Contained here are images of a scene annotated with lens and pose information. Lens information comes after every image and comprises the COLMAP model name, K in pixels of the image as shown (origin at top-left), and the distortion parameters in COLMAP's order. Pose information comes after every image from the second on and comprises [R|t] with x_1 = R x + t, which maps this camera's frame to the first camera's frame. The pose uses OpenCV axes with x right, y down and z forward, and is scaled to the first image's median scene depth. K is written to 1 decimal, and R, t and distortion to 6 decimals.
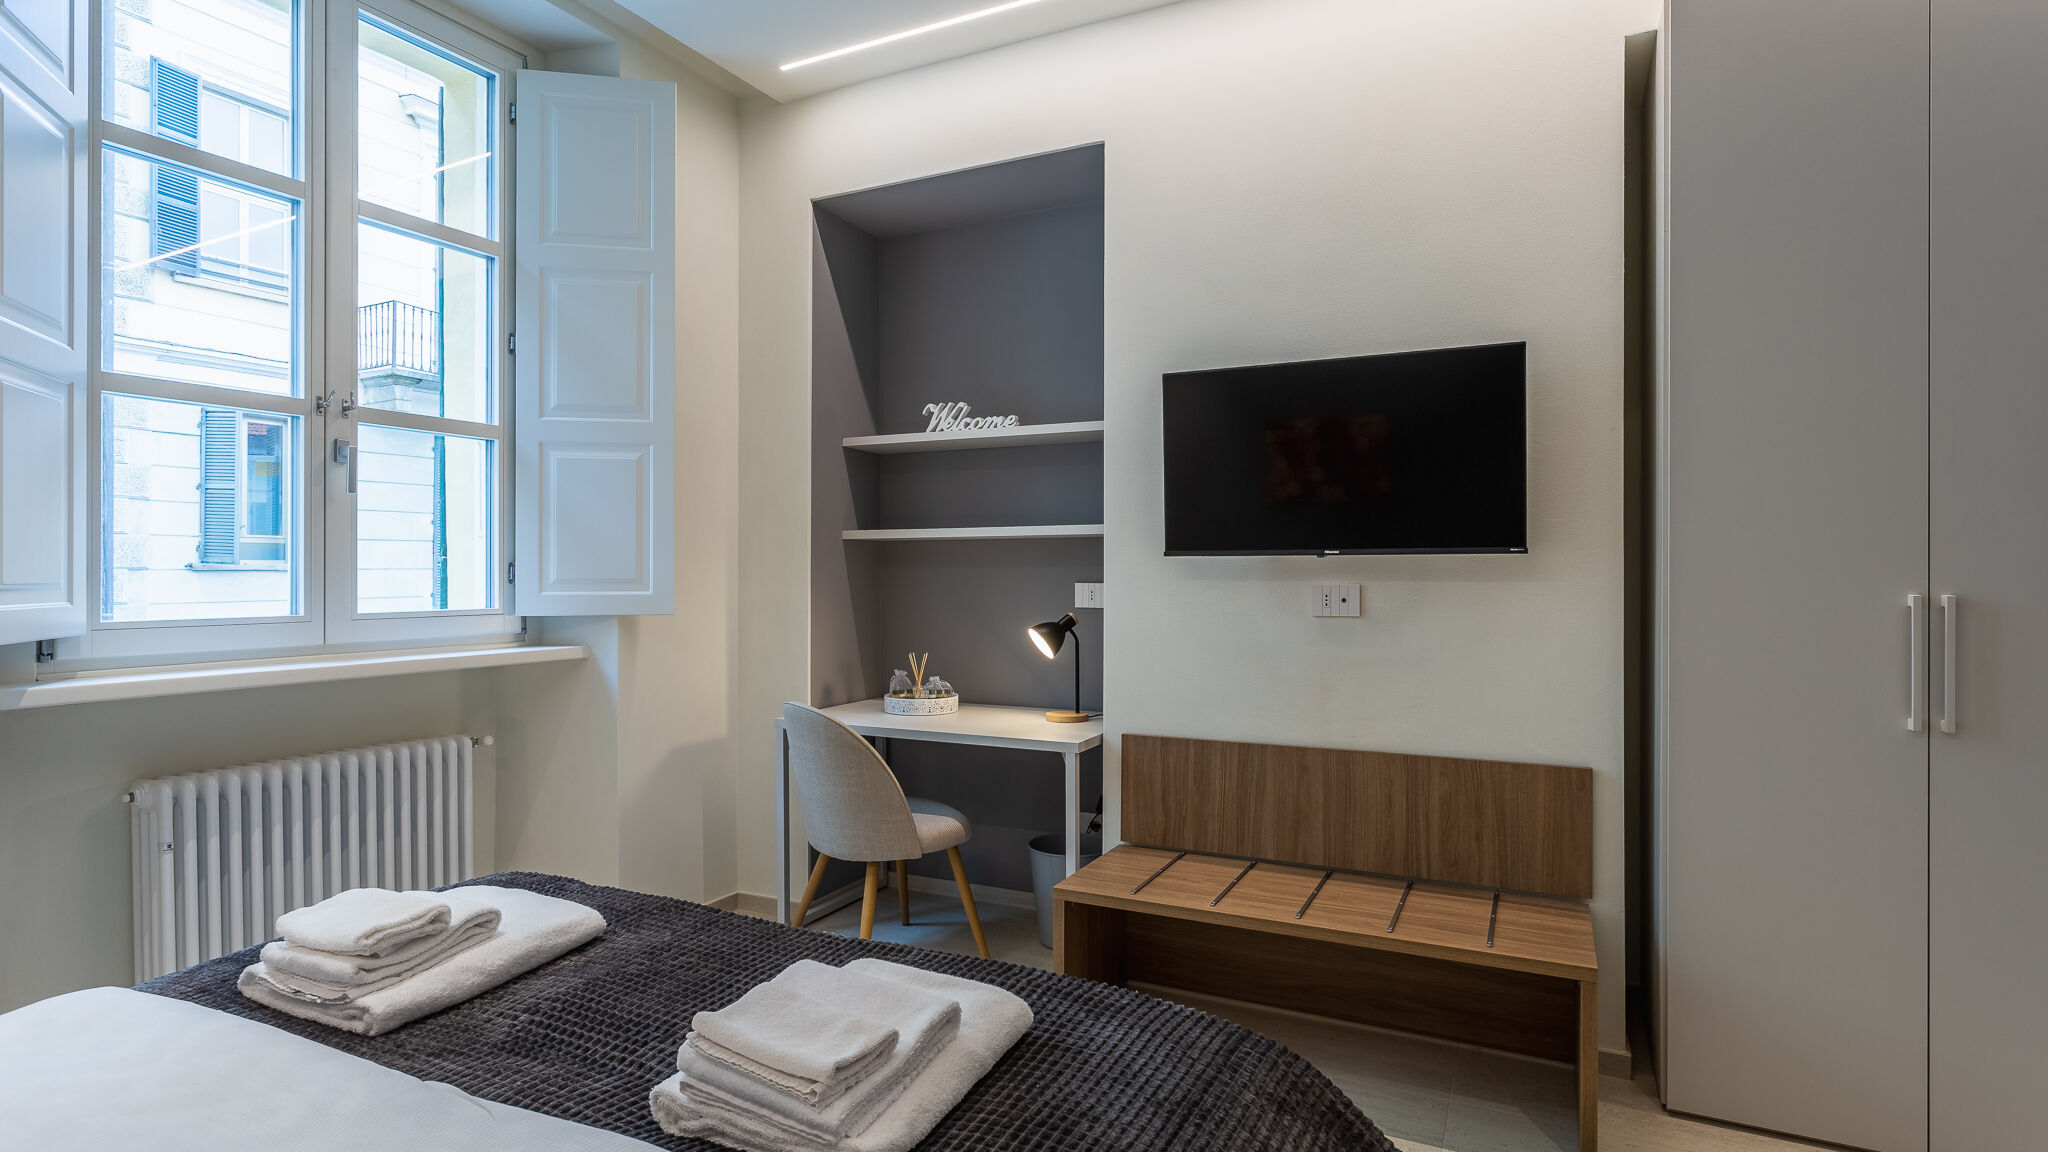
lens RADIAL K [[1072.5, 0, 1082.0], [0, 1072.5, 571.4], [0, 0, 1]] dist [-0.008815, 0.006872]
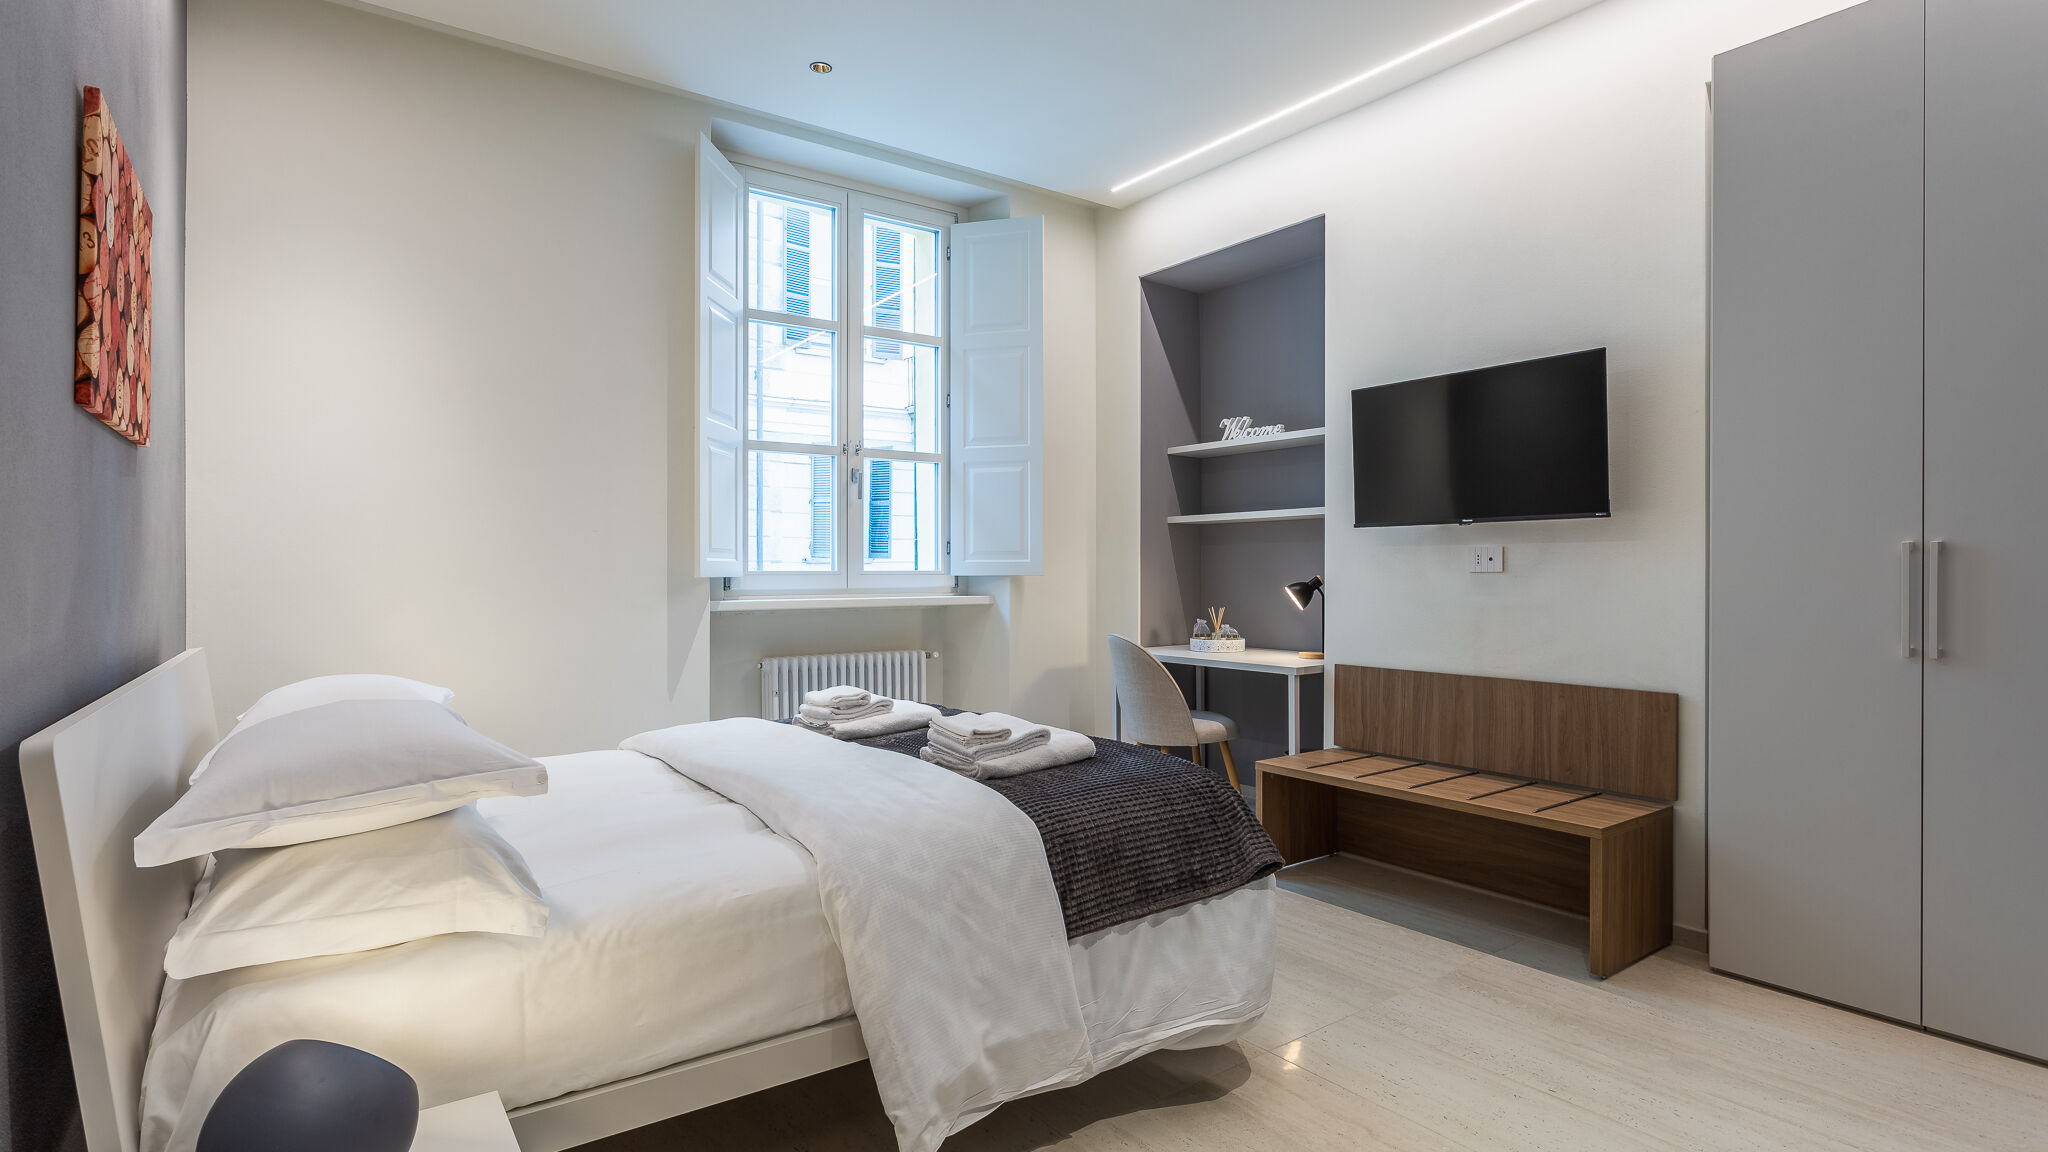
lens RADIAL K [[1132.0, 0, 1024.0], [0, 1132.0, 576.0], [0, 0, 1]] dist [-0.004354, 0.000811]
pose [[0.870905, 0.000454, -0.491452, 0.383074], [0.000857, 0.999997, 0.002443, 0.039355], [0.491451, -0.002549, 0.870901, -0.393394]]
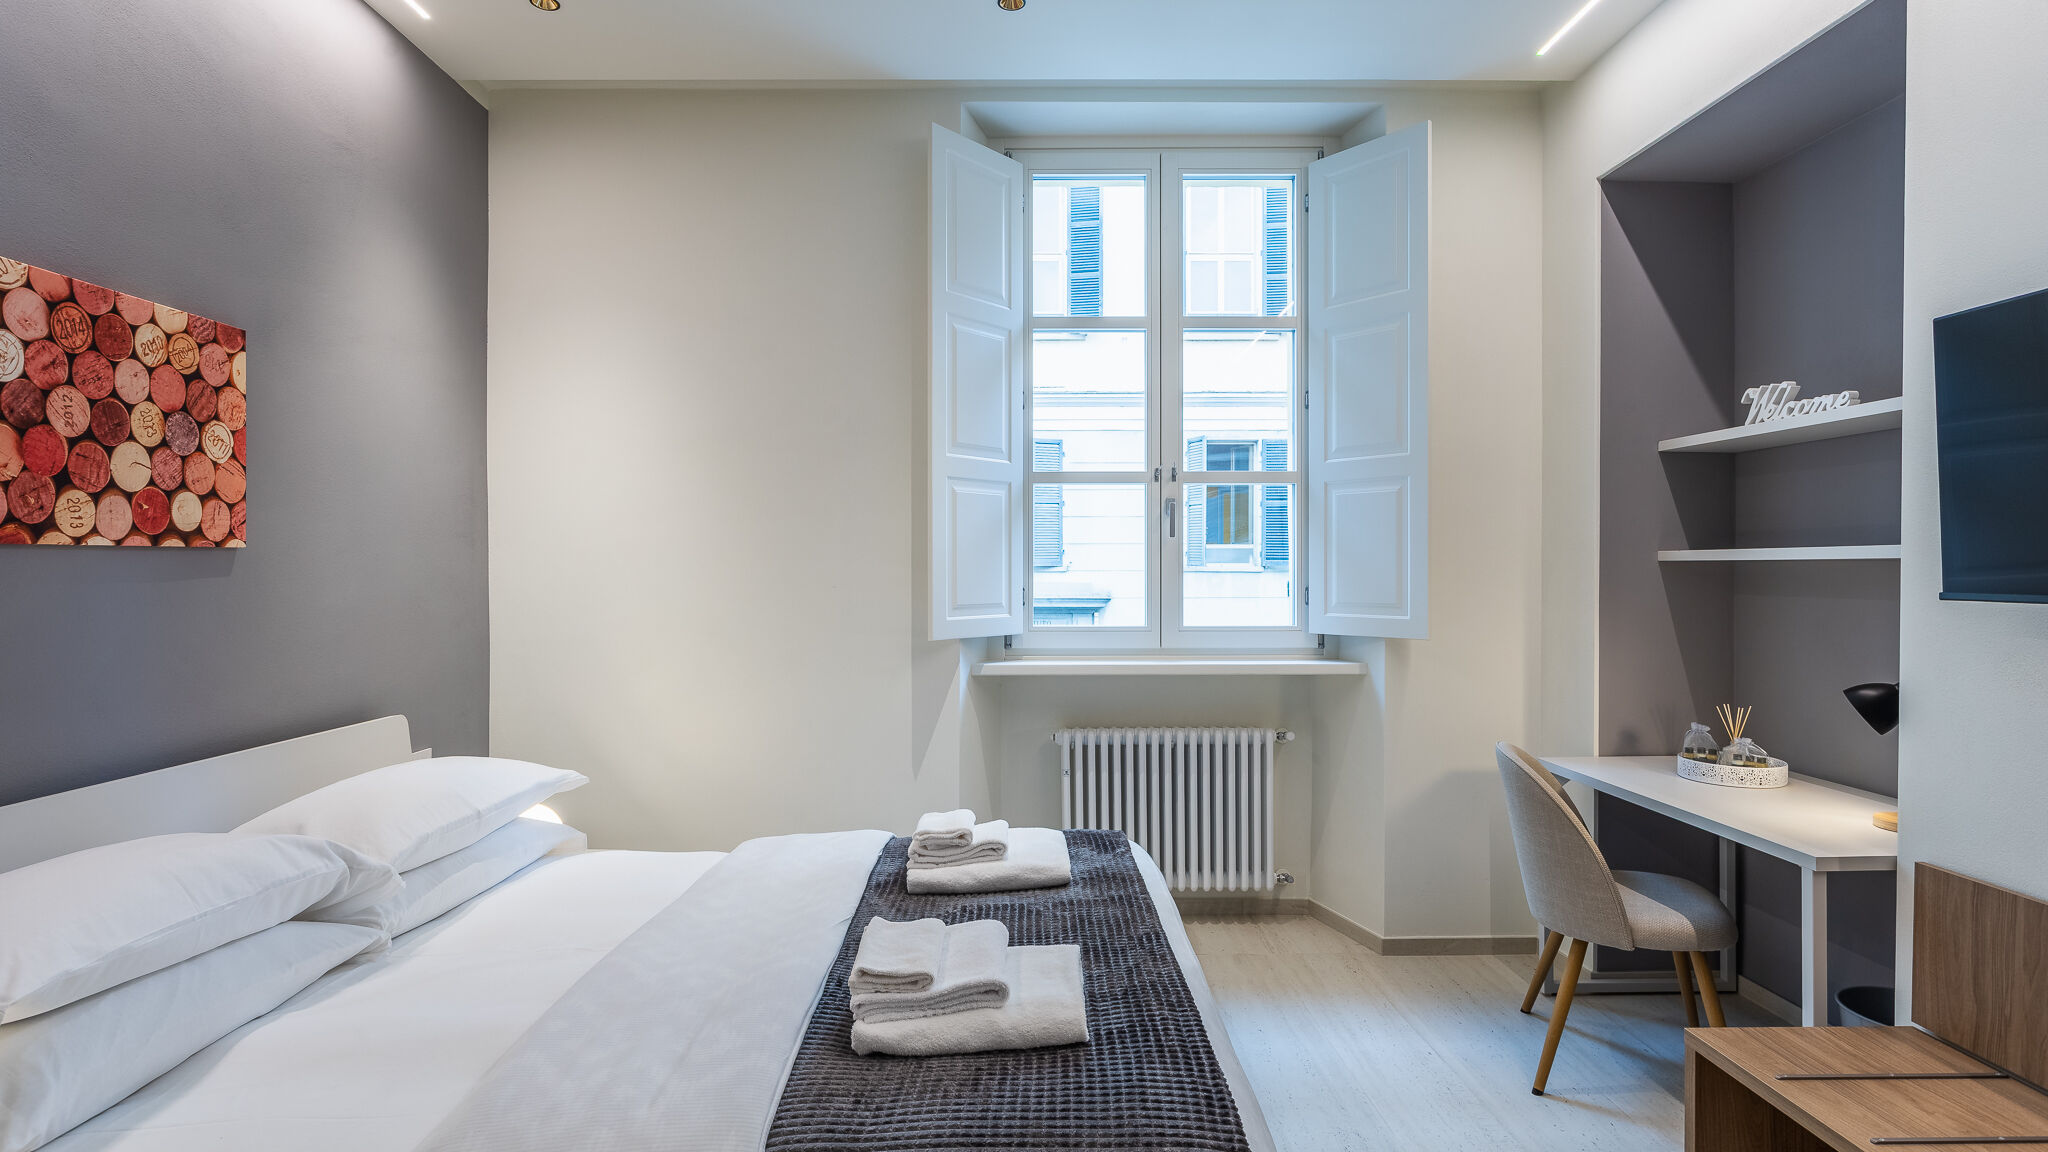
lens RADIAL K [[1083.6, 0, 952.3], [0, 1083.6, 575.6], [0, 0, 1]] dist [-0.003477, 0.001645]
pose [[0.388893, 0.007210, -0.921255, 0.417536], [0.003829, 0.999948, 0.009443, -0.034708], [0.921275, -0.007200, 0.388846, 0.185486]]
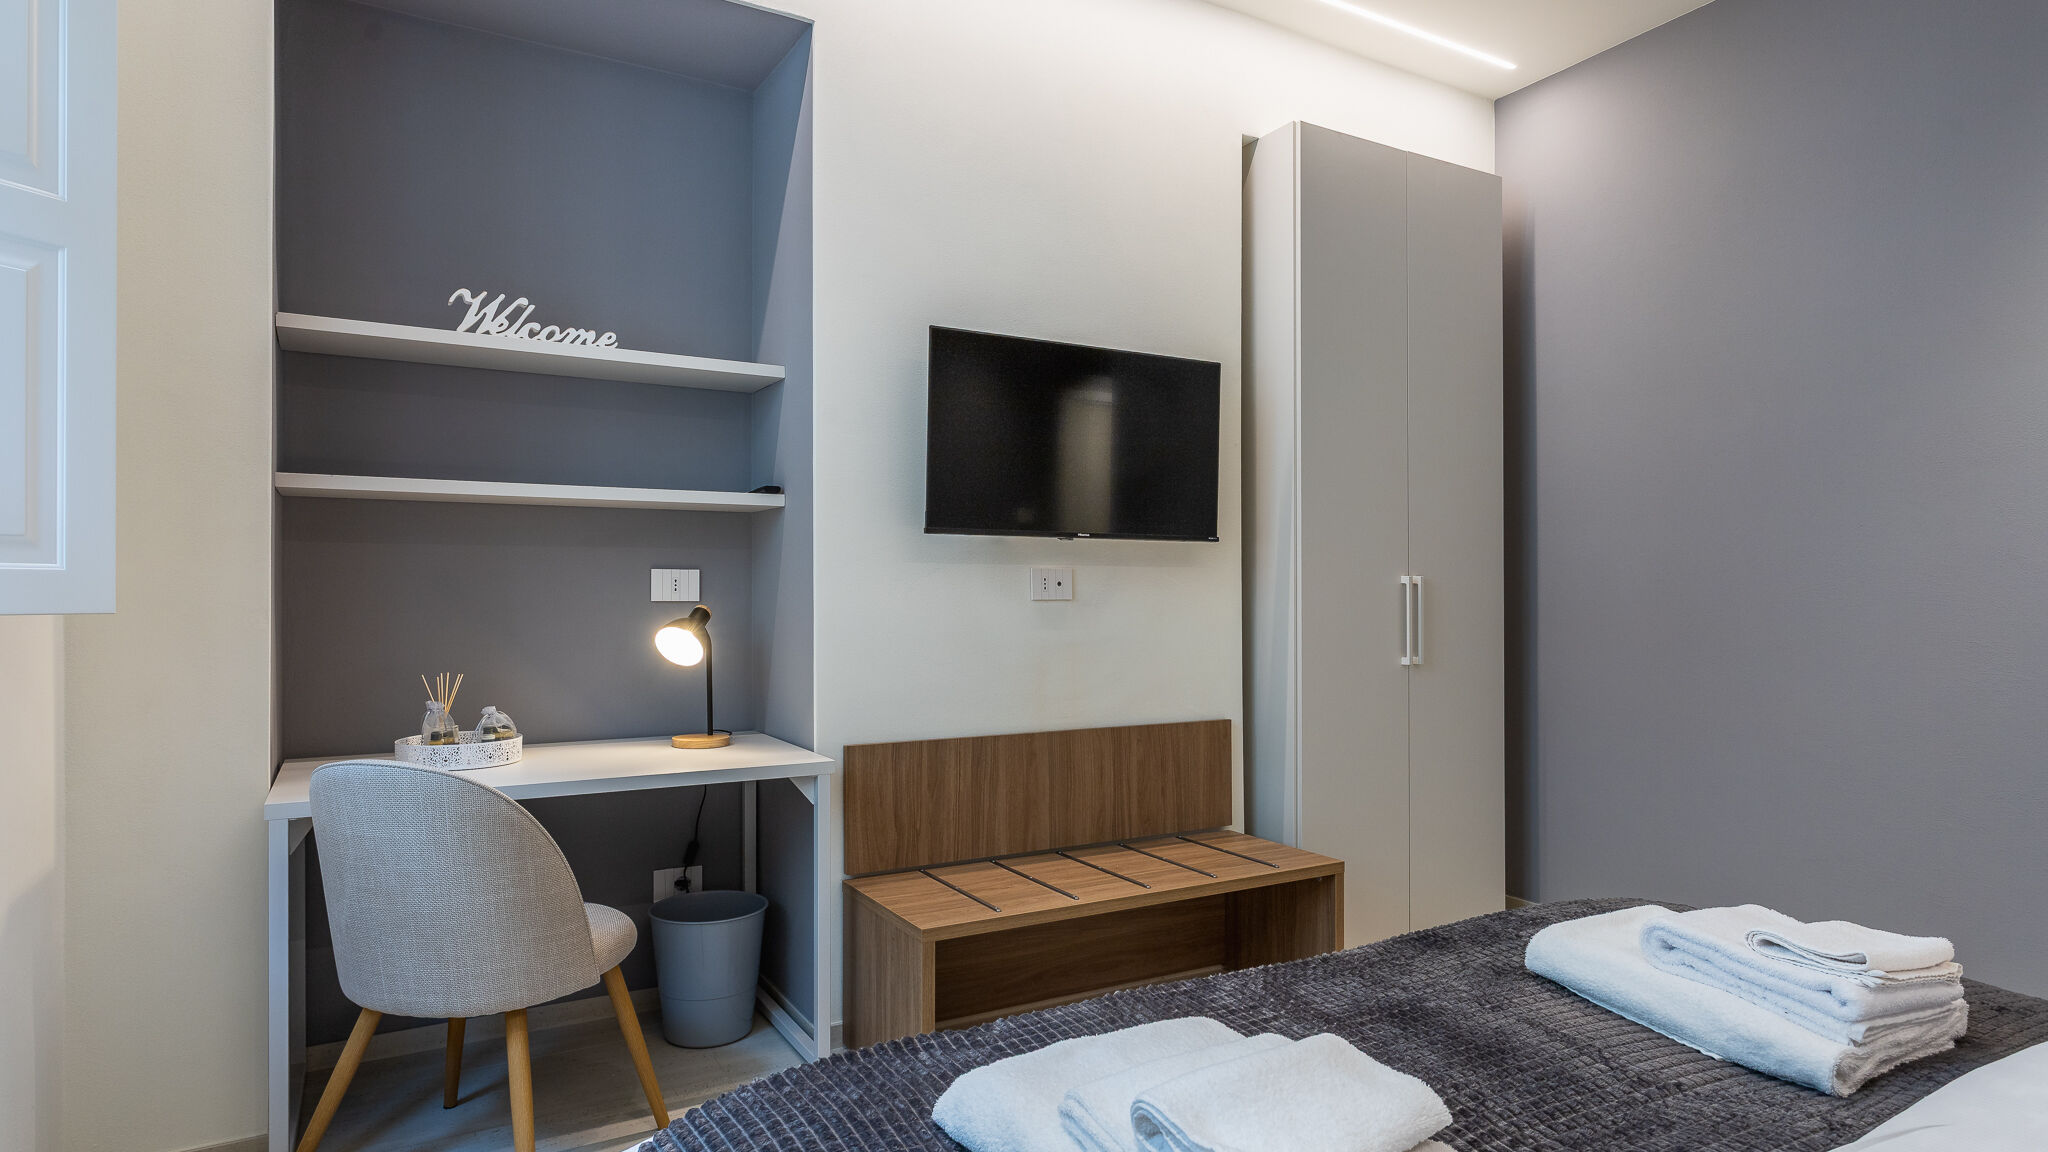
lens RADIAL K [[1121.5, 0, 1022.2], [0, 1121.5, 588.3], [0, 0, 1]] dist [0.000936, 0.000303]
pose [[0.558542, 0.004935, 0.829461, -0.600471], [0.002056, 0.999971, -0.007335, 0.035688], [-0.829474, 0.005802, 0.558516, 0.396143]]
